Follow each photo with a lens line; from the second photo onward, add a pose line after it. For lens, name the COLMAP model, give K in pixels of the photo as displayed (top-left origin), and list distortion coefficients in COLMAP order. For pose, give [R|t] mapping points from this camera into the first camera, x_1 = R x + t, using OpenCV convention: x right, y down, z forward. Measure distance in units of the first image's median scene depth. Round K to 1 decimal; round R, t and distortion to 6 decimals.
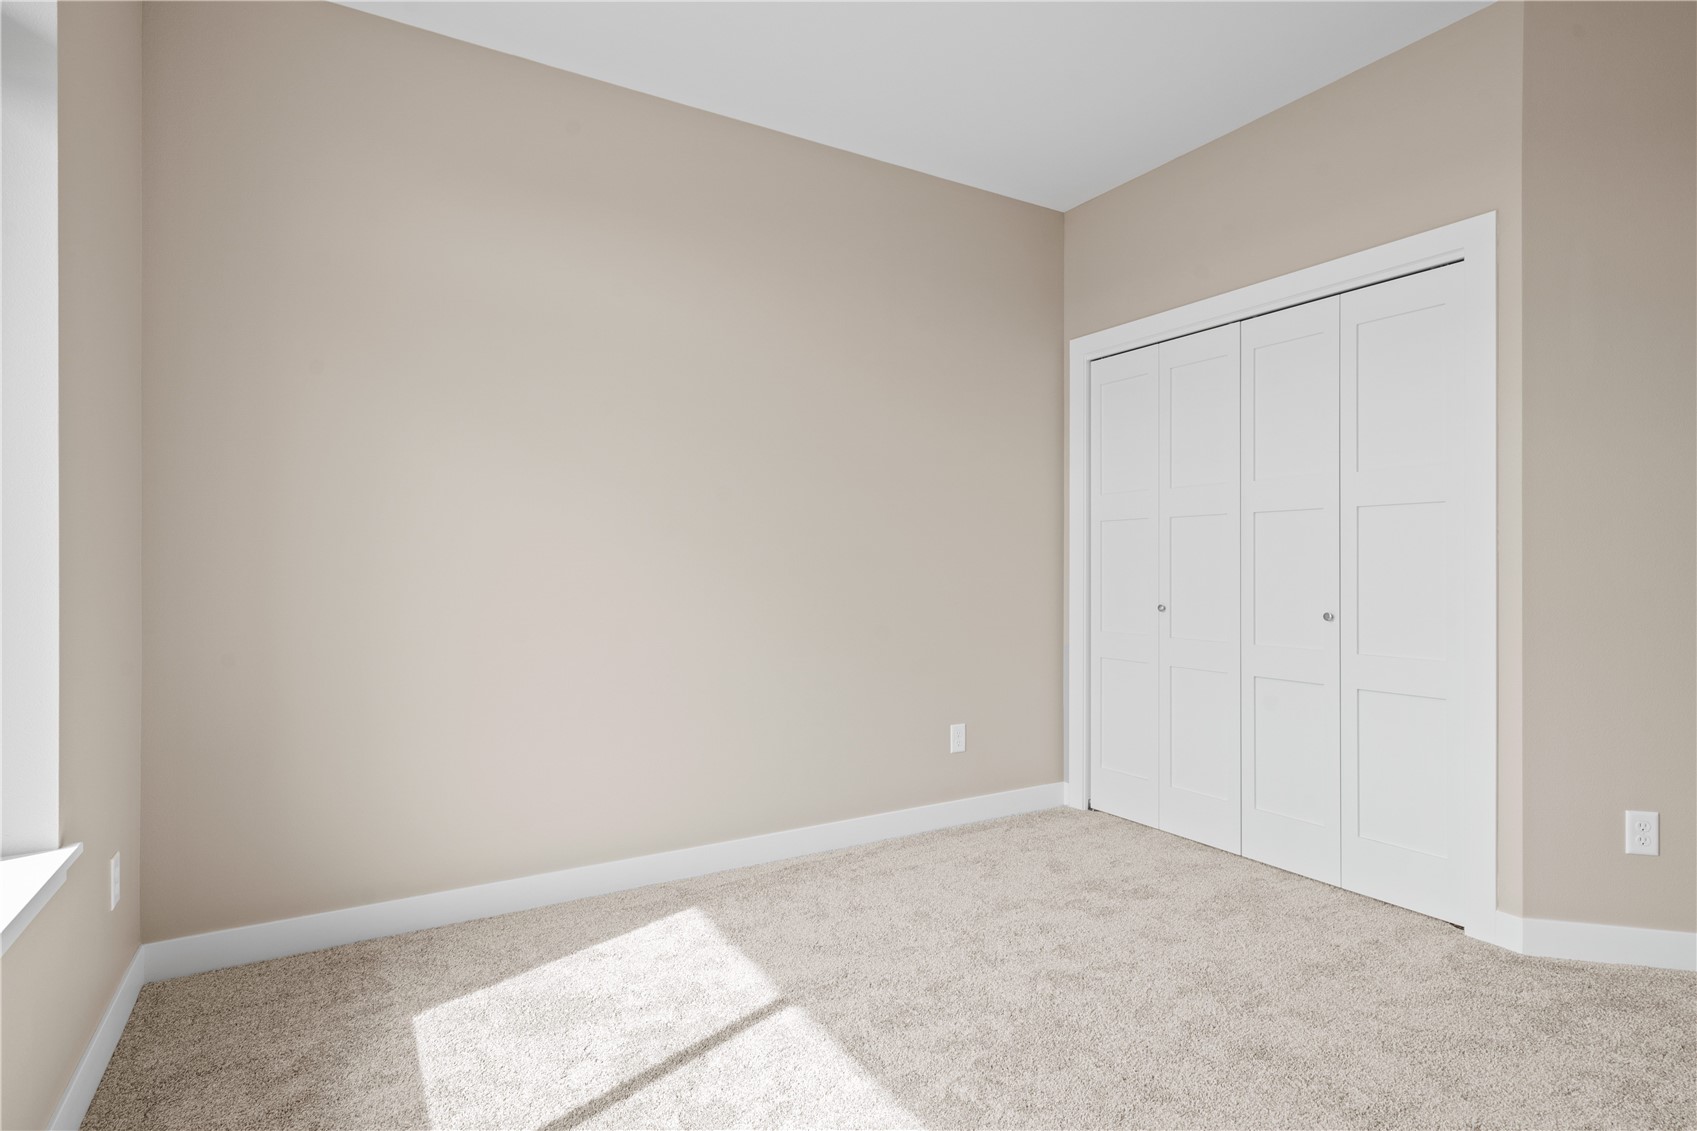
lens RADIAL K [[879.2, 0, 848.5], [0, 879.2, 565.5], [0, 0, 1]] dist [-0.000717, -0.000471]
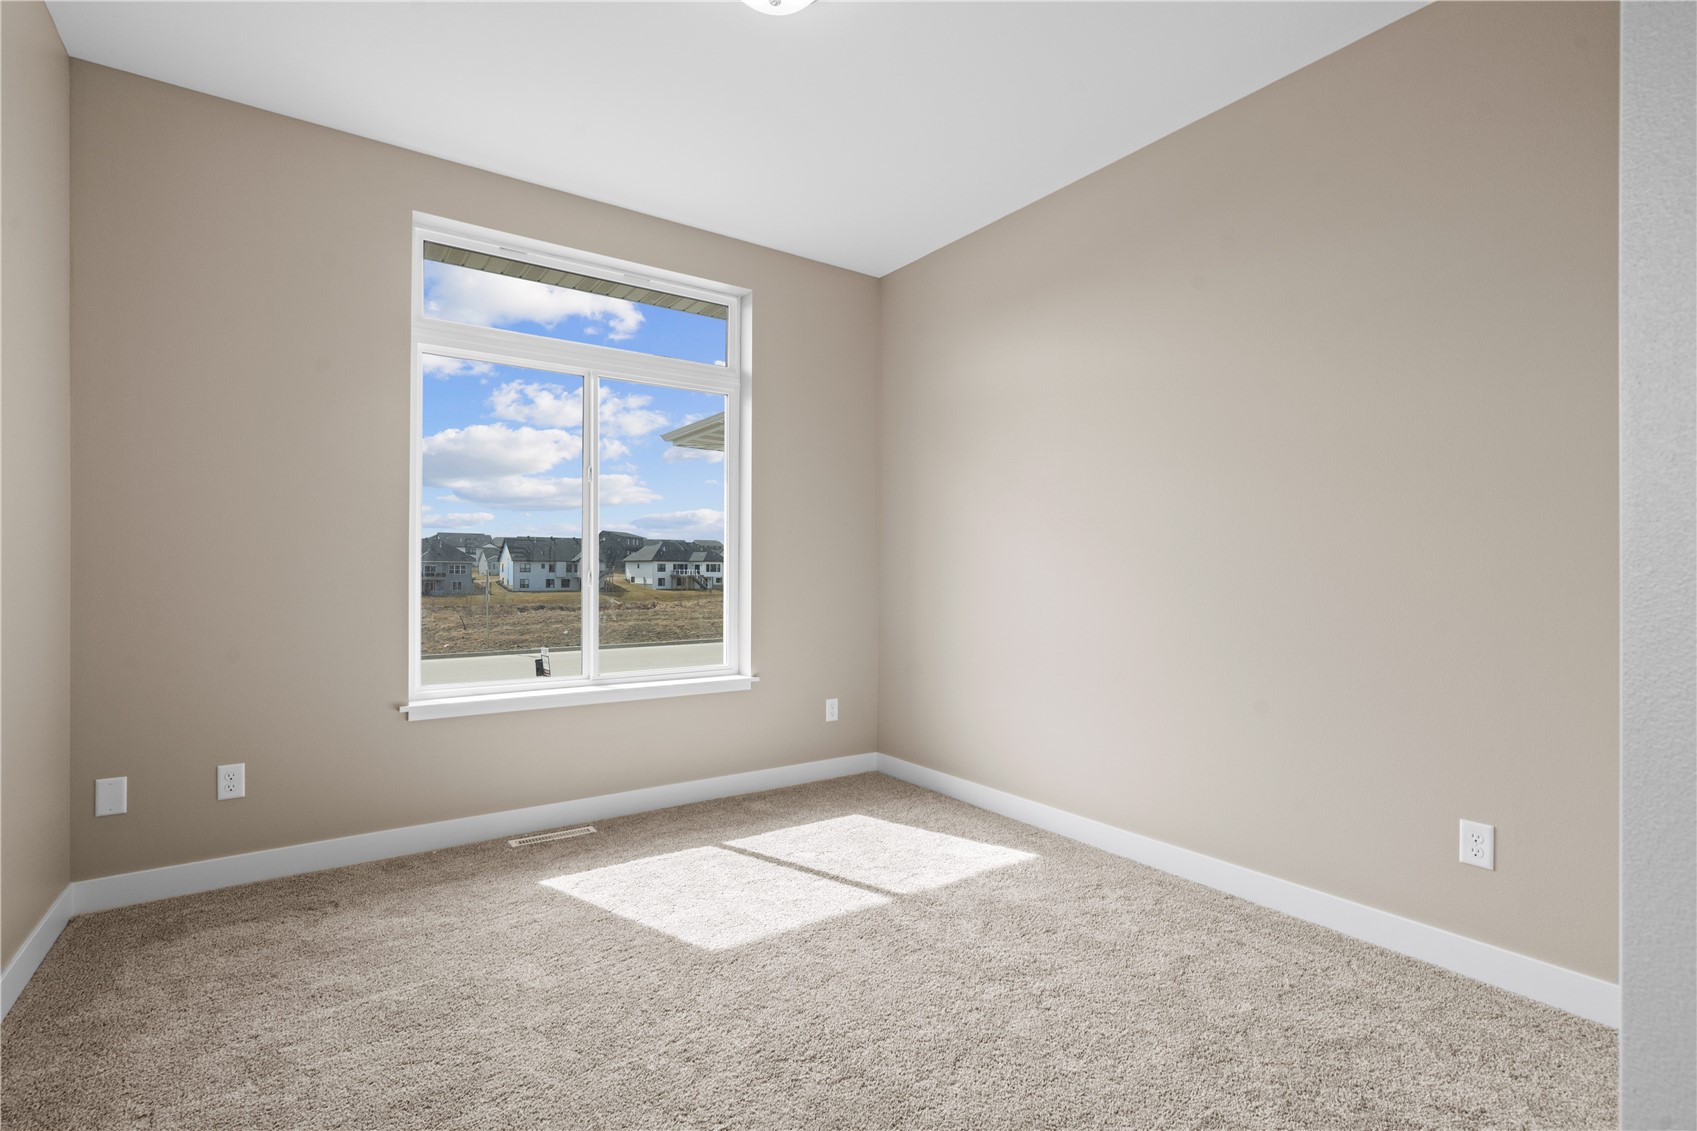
lens RADIAL K [[766.5, 0, 848.5], [0, 766.5, 565.5], [0, 0, 1]] dist [-0.002864, -0.000173]
pose [[0.070327, -0.010191, -0.997472, 1.057486], [-0.005578, 0.999928, -0.010609, -0.000678], [0.997508, 0.006310, 0.070265, 0.803529]]
